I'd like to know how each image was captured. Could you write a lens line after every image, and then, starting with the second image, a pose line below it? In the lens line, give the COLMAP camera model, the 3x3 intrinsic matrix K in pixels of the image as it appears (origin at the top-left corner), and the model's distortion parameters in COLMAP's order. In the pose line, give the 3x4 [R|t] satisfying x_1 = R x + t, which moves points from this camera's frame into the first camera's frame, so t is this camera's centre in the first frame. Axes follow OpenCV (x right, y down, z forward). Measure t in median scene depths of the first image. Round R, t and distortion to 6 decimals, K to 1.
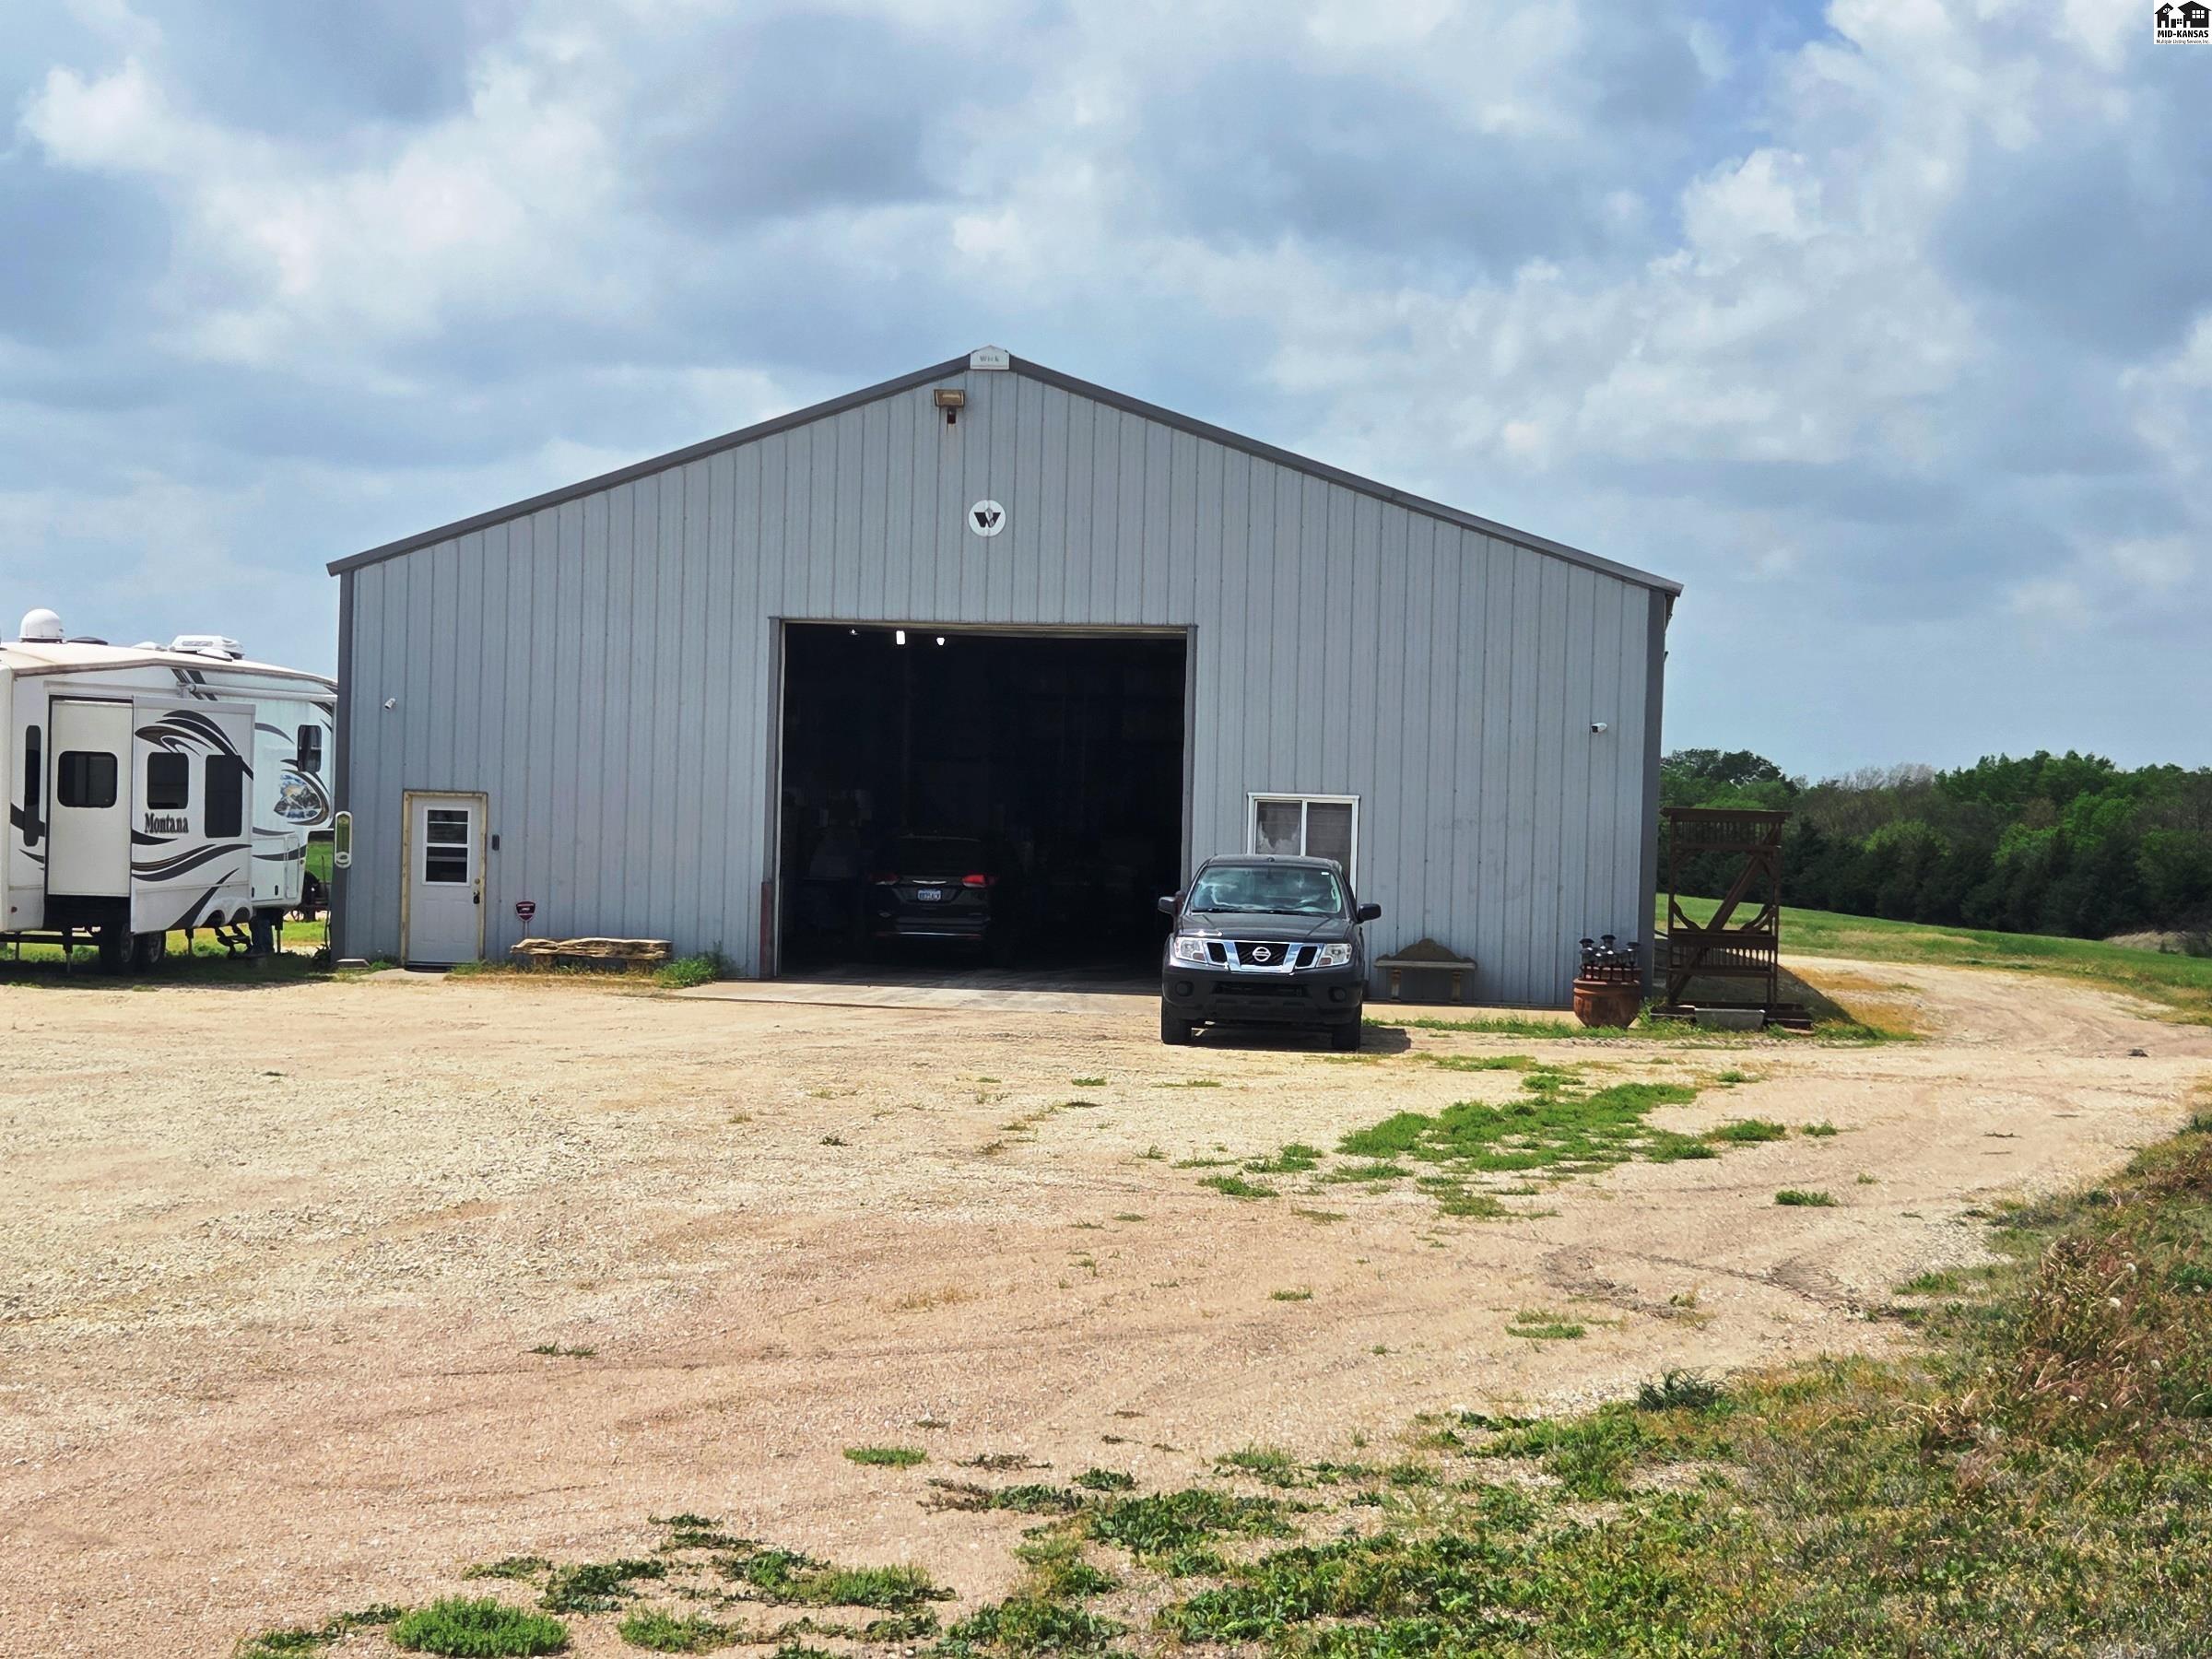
lens RADIAL K [[4233.0, 0, 1105.6], [0, 4233.0, 832.4], [0, 0, 1]] dist [0.053357, 0.073812]
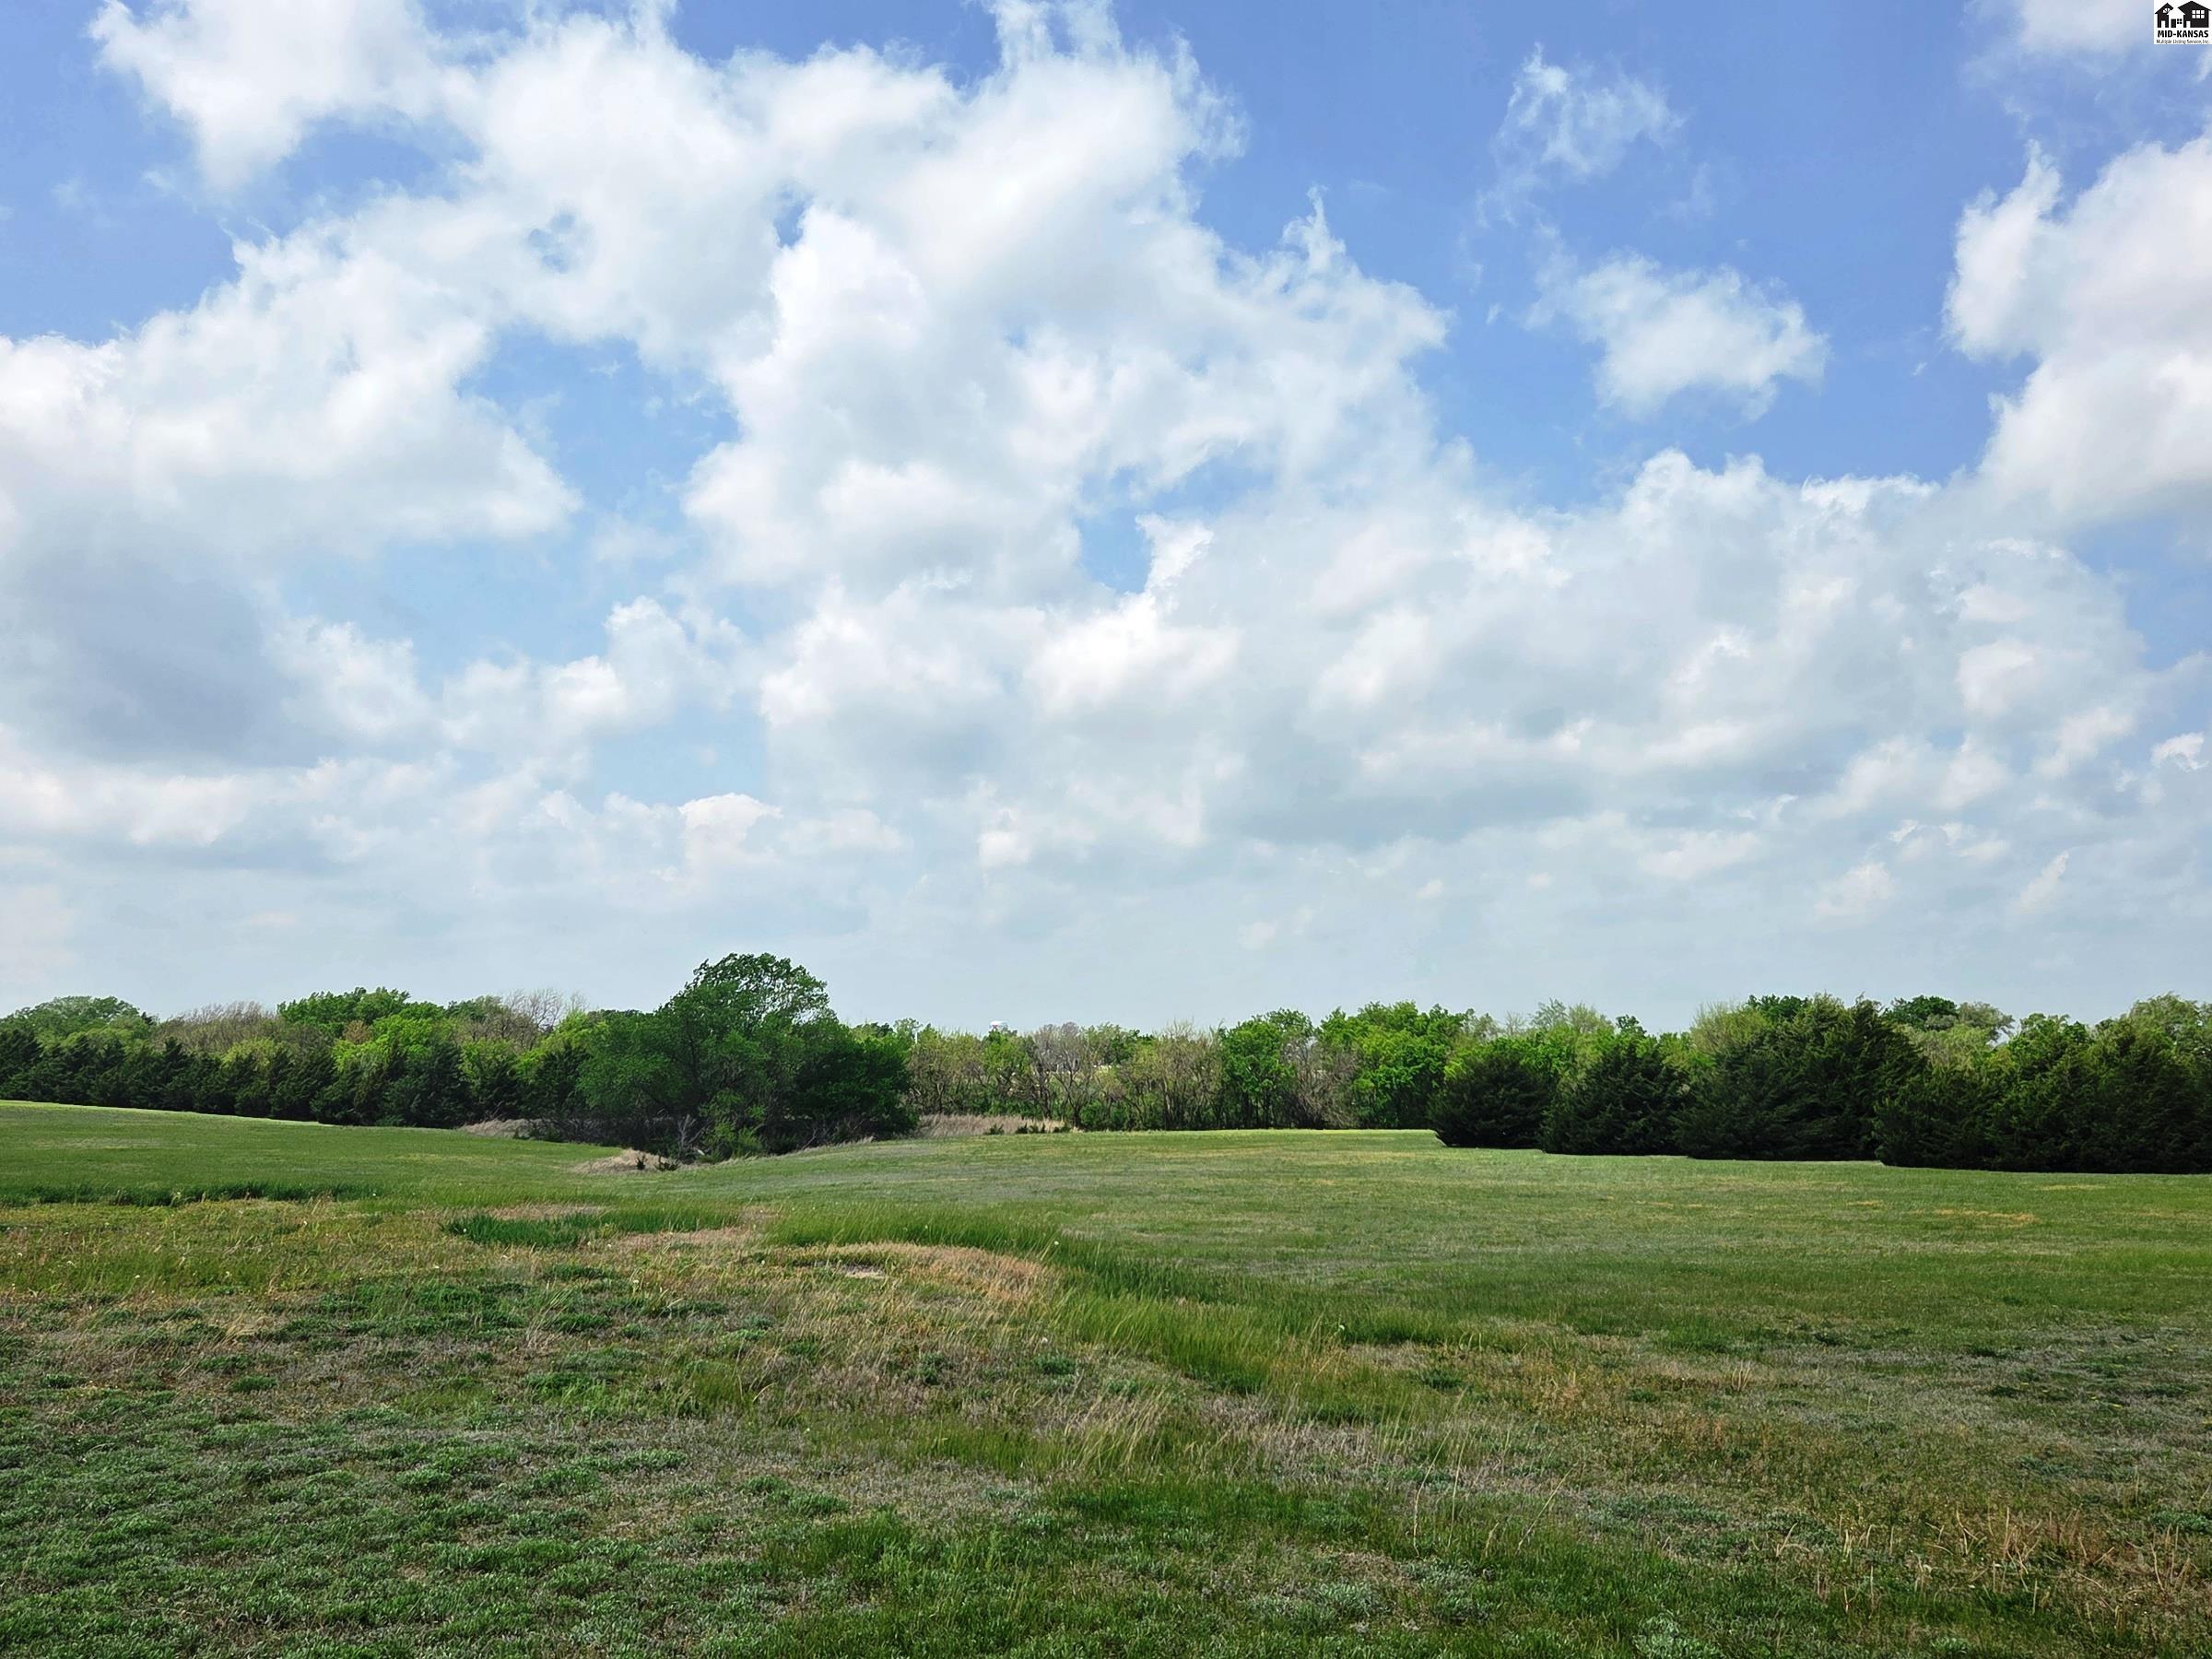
lens RADIAL K [[1881.6, 0, 1106.0], [0, 1881.6, 829.5], [0, 0, 1]] dist [0.036147, -0.028029]
pose [[0.801897, 0.050660, 0.595310, 0.043079], [0.020236, 0.993524, -0.111806, 0.003317], [-0.597119, 0.101703, 0.795679, 0.338150]]
